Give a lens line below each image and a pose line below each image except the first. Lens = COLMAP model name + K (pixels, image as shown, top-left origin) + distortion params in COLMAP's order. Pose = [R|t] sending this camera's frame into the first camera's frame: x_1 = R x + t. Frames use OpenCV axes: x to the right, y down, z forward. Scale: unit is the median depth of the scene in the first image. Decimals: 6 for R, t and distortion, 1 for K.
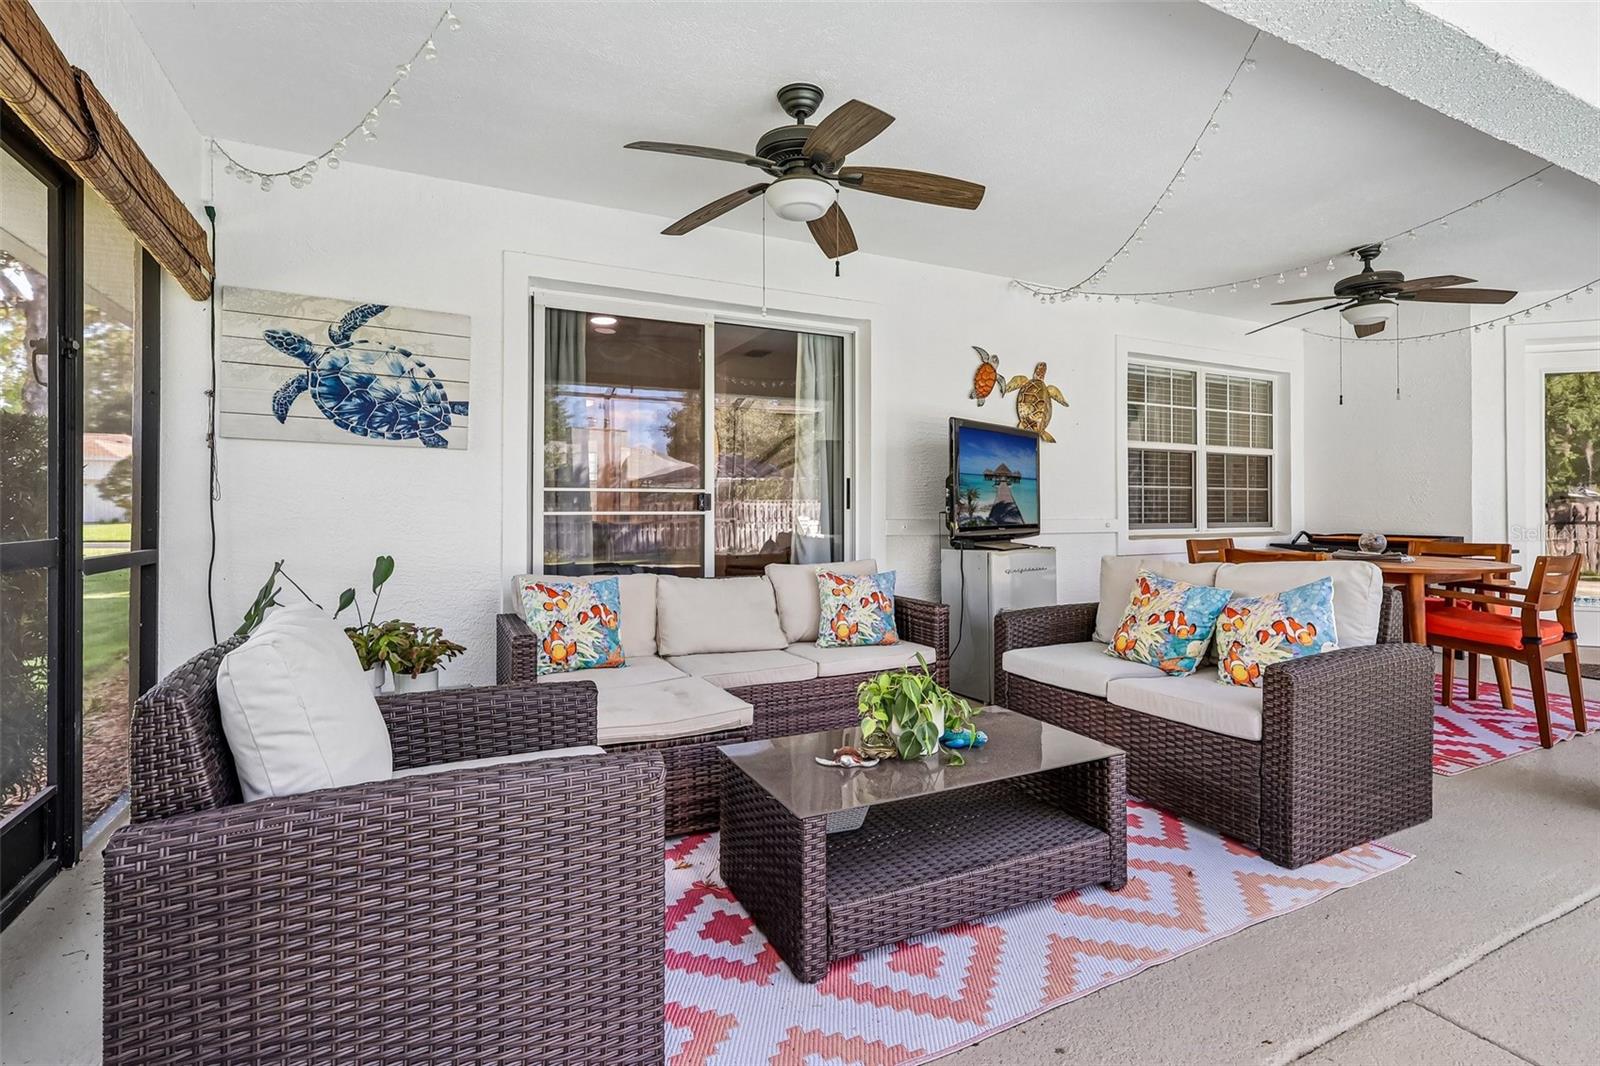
lens RADIAL K [[745.8, 0, 793.0], [0, 745.8, 513.8], [0, 0, 1]] dist [-0.001383, 0.000003]
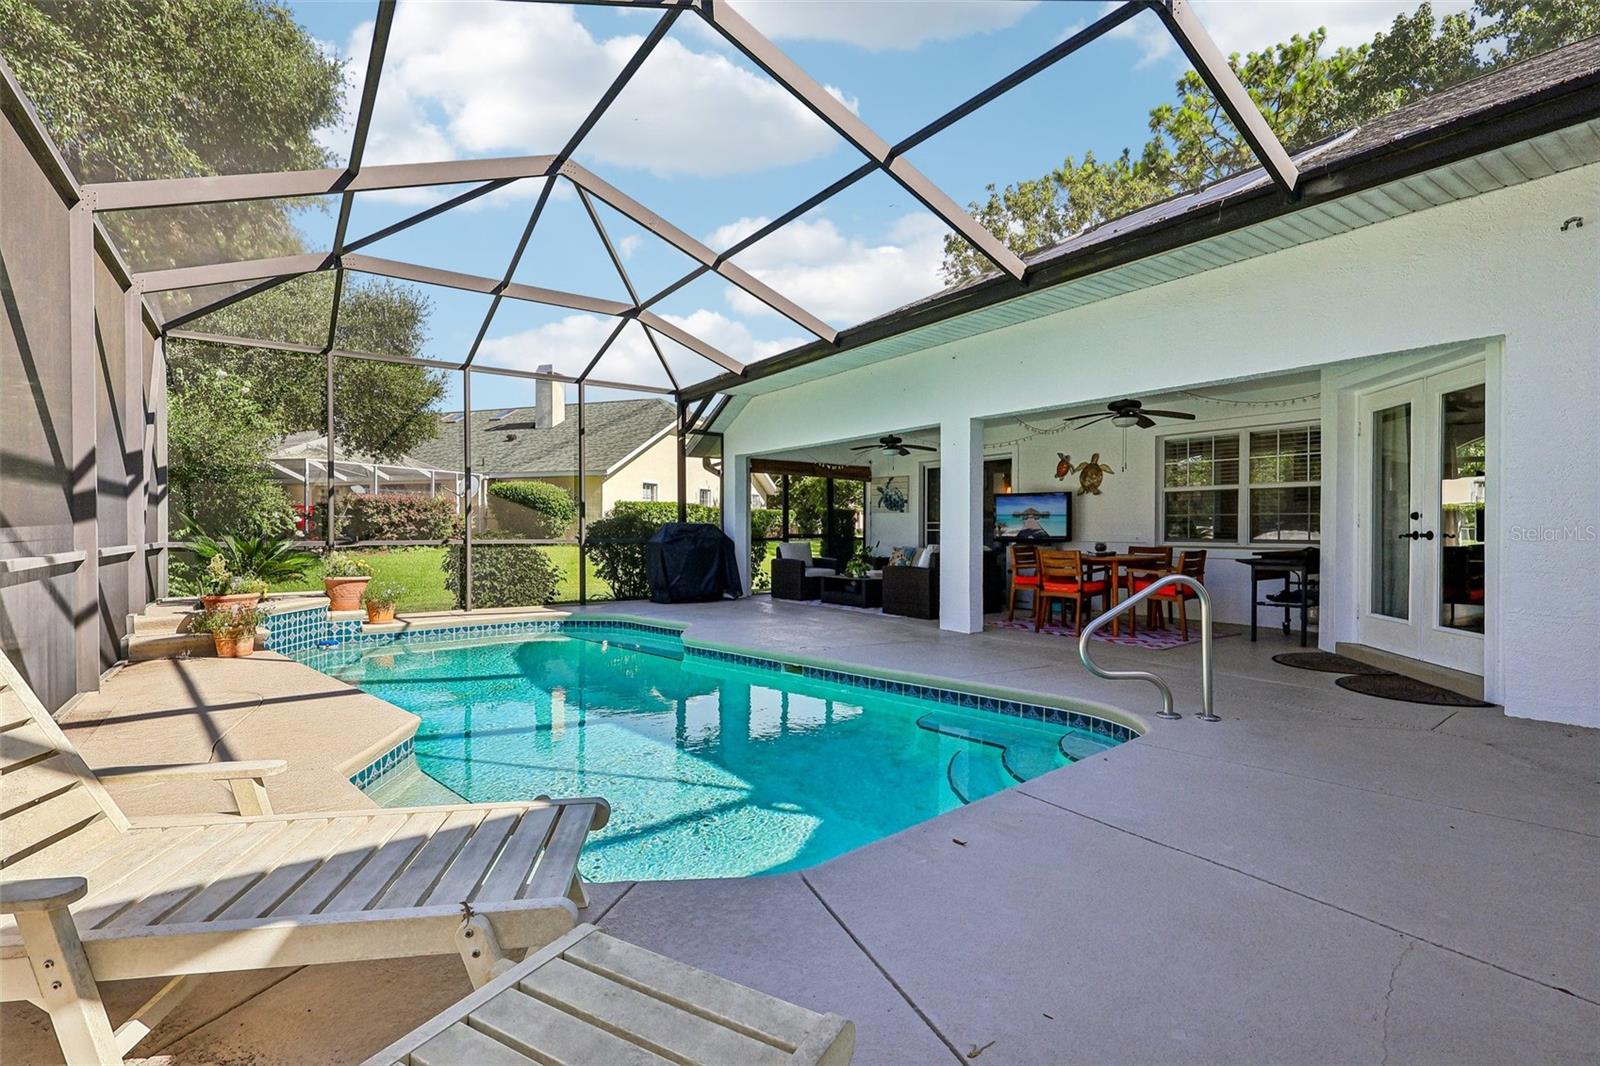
lens RADIAL K [[723.0, 0, 800.0], [0, 723.0, 533.0], [0, 0, 1]] dist [-0.000338, 0.000007]
pose [[0.163743, 0.006779, -0.986480, 2.154077], [-0.003216, 0.999975, 0.006337, -0.005659], [0.986498, 0.002135, 0.163761, -0.070113]]
